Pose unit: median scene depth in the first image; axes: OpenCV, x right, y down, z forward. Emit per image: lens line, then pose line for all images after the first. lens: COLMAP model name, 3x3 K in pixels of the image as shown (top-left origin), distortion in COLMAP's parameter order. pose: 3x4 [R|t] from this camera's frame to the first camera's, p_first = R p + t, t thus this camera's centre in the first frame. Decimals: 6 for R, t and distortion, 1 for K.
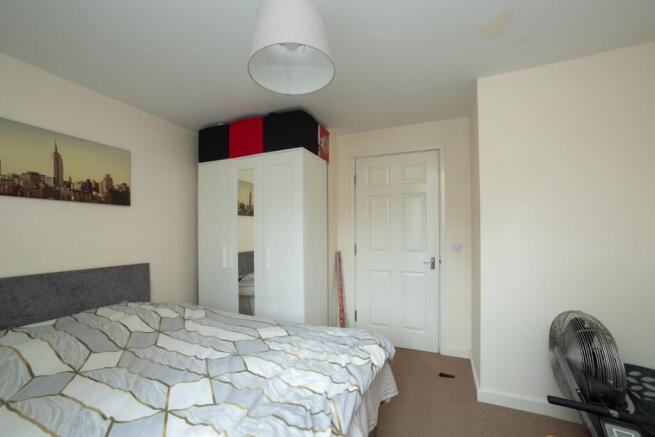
lens RADIAL K [[267.9, 0, 331.3], [0, 267.9, 224.4], [0, 0, 1]] dist [-0.017033, 0.002704]
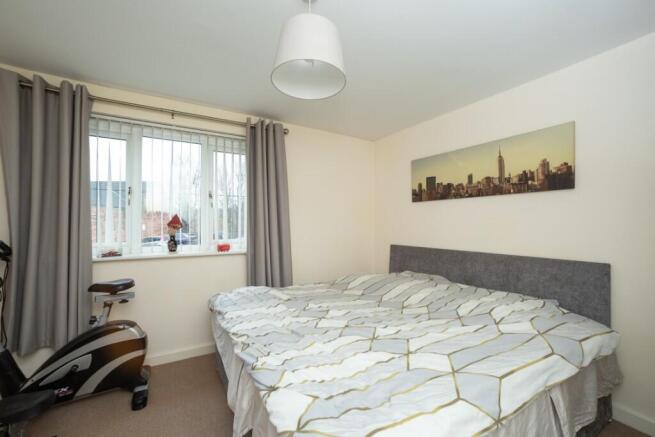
lens RADIAL K [[267.9, 0, 329.4], [0, 267.9, 217.3], [0, 0, 1]] dist [-0.017033, 0.002704]
pose [[-0.604112, -0.008512, -0.796854, 0.374647], [0.029966, 0.998993, -0.033389, 0.025056], [0.796336, -0.044049, -0.603249, 1.008424]]
